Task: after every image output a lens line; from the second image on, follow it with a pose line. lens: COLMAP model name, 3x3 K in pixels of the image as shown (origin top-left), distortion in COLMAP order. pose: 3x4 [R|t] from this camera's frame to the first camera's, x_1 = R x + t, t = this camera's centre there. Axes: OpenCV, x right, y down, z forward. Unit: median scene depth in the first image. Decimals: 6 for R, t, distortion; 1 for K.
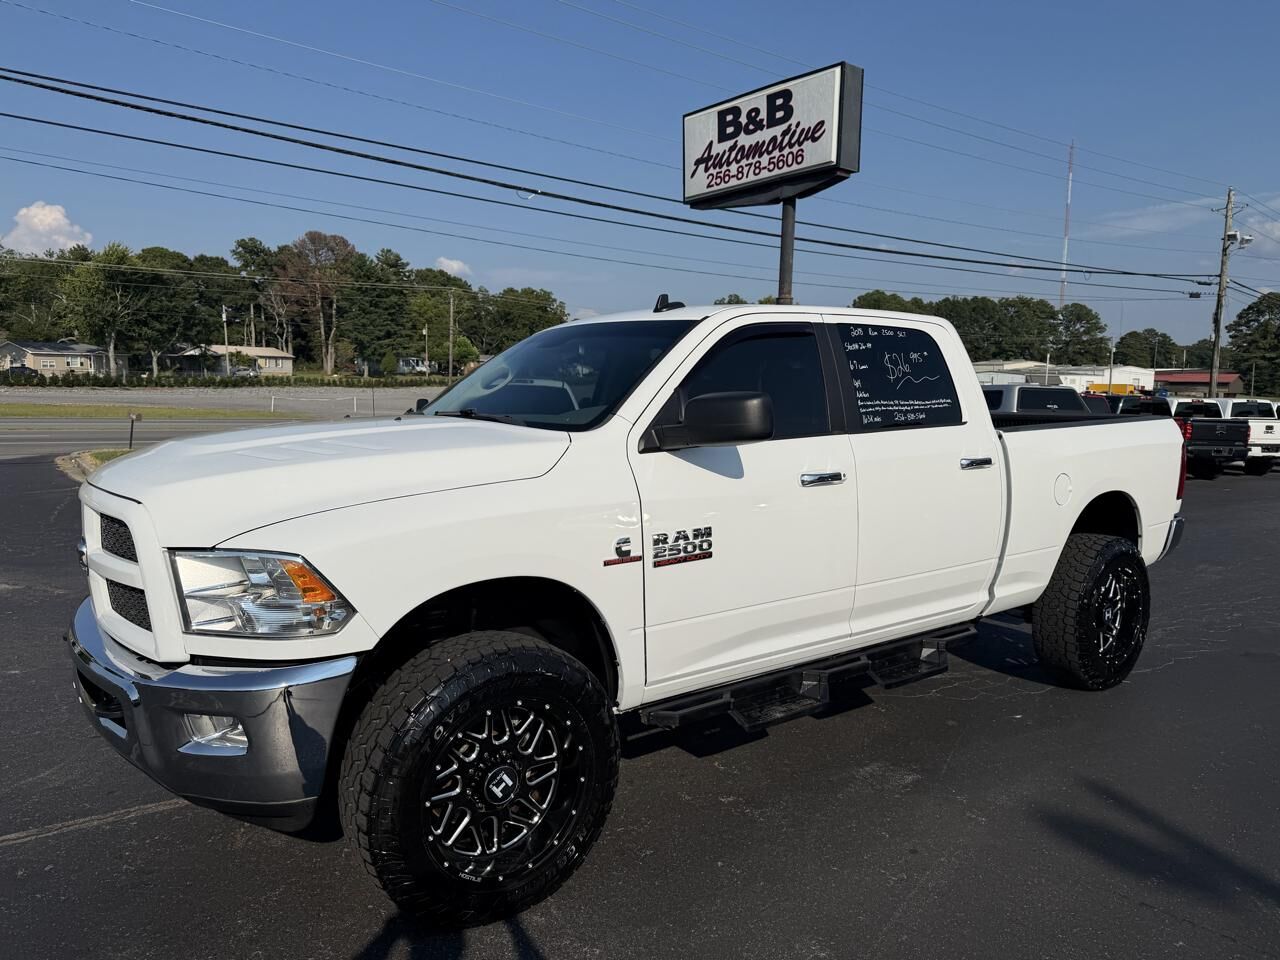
lens RADIAL K [[903.0, 0, 635.7], [0, 903.0, 479.1], [0, 0, 1]] dist [0.025821, -0.028890]
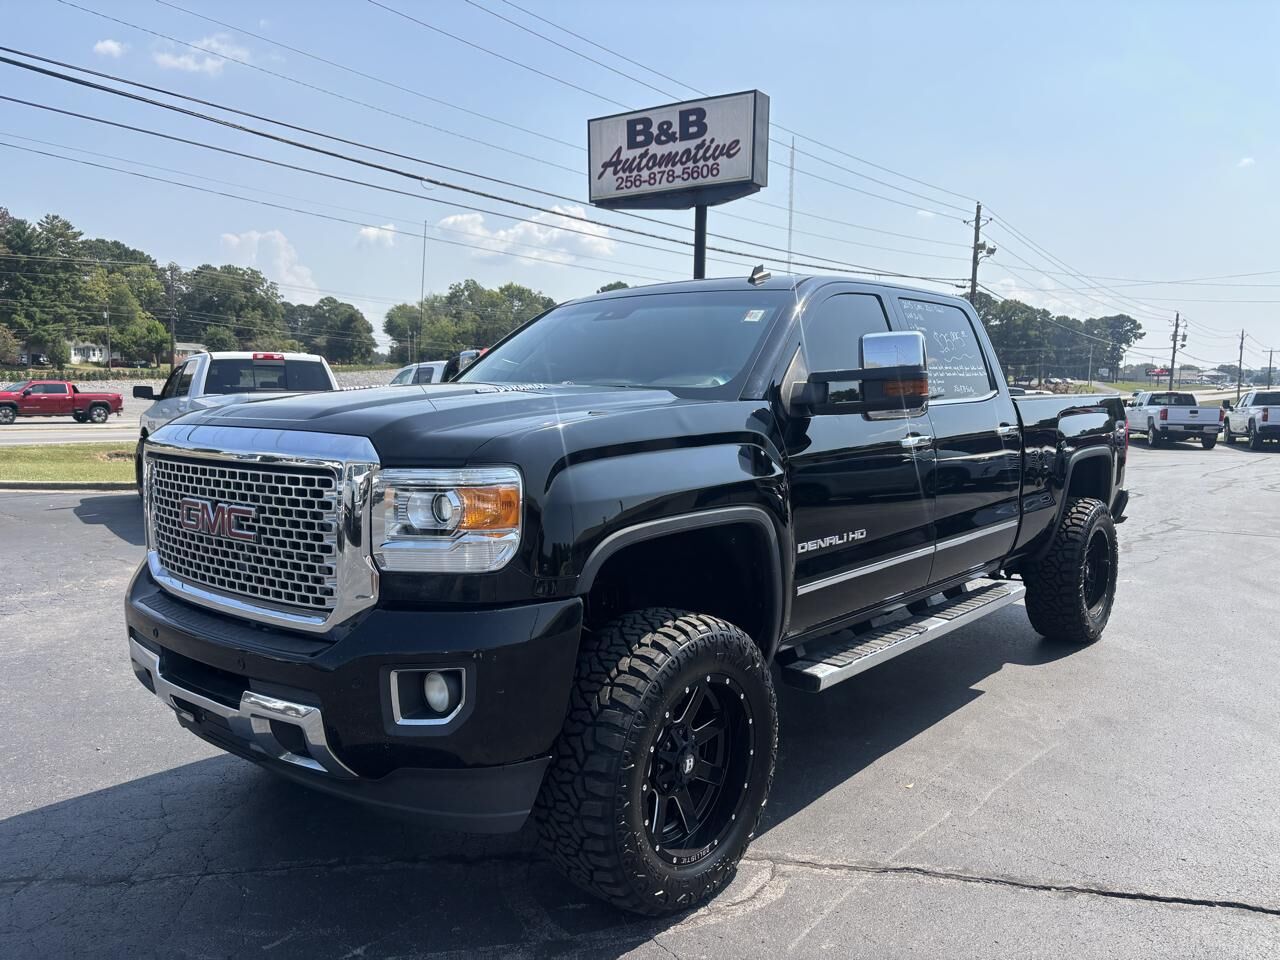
lens RADIAL K [[967.2, 0, 636.9], [0, 967.2, 474.2], [0, 0, 1]] dist [0.043776, -0.061843]
pose [[0.959136, -0.029813, 0.281371, -0.157970], [0.031144, 0.999515, -0.000260, 0.008654], [-0.281227, 0.009012, 0.959599, -0.067756]]
